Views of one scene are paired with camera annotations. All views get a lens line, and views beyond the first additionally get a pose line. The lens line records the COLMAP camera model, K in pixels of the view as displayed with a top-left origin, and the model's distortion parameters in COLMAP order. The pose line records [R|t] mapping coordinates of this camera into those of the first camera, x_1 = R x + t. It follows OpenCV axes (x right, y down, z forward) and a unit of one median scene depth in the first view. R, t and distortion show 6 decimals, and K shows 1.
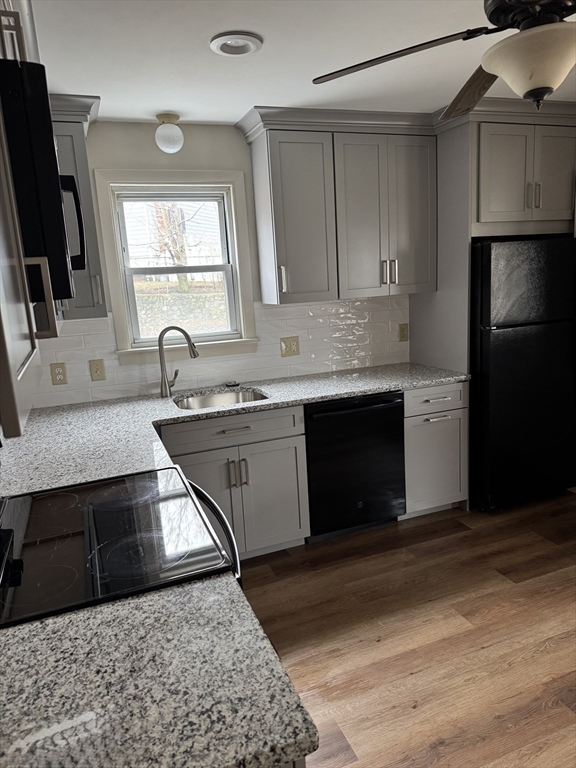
lens RADIAL K [[535.8, 0, 289.4], [0, 535.8, 390.2], [0, 0, 1]] dist [0.064971, -0.084178]
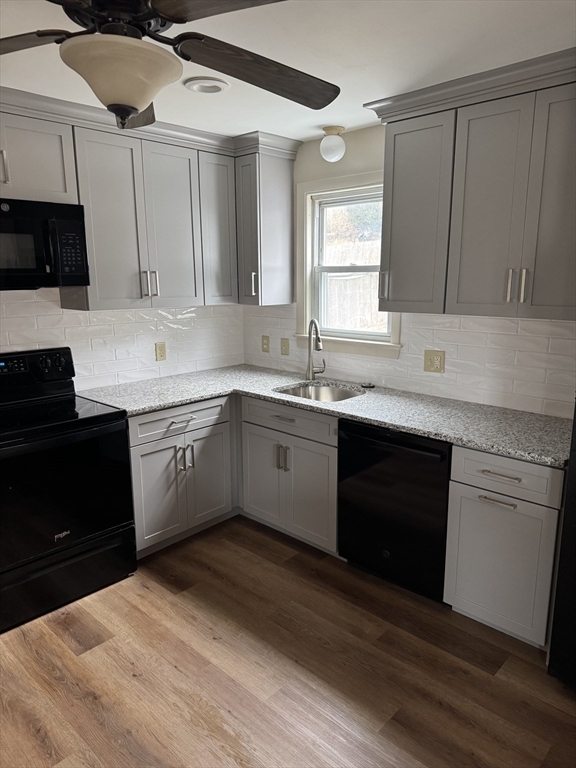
lens RADIAL K [[535.8, 0, 291.2], [0, 535.8, 392.1], [0, 0, 1]] dist [0.064971, -0.084178]
pose [[0.429976, 0.249488, -0.867684, 0.798872], [-0.206978, 0.962704, 0.174243, -0.164074], [0.878795, 0.104671, 0.465578, 0.465695]]
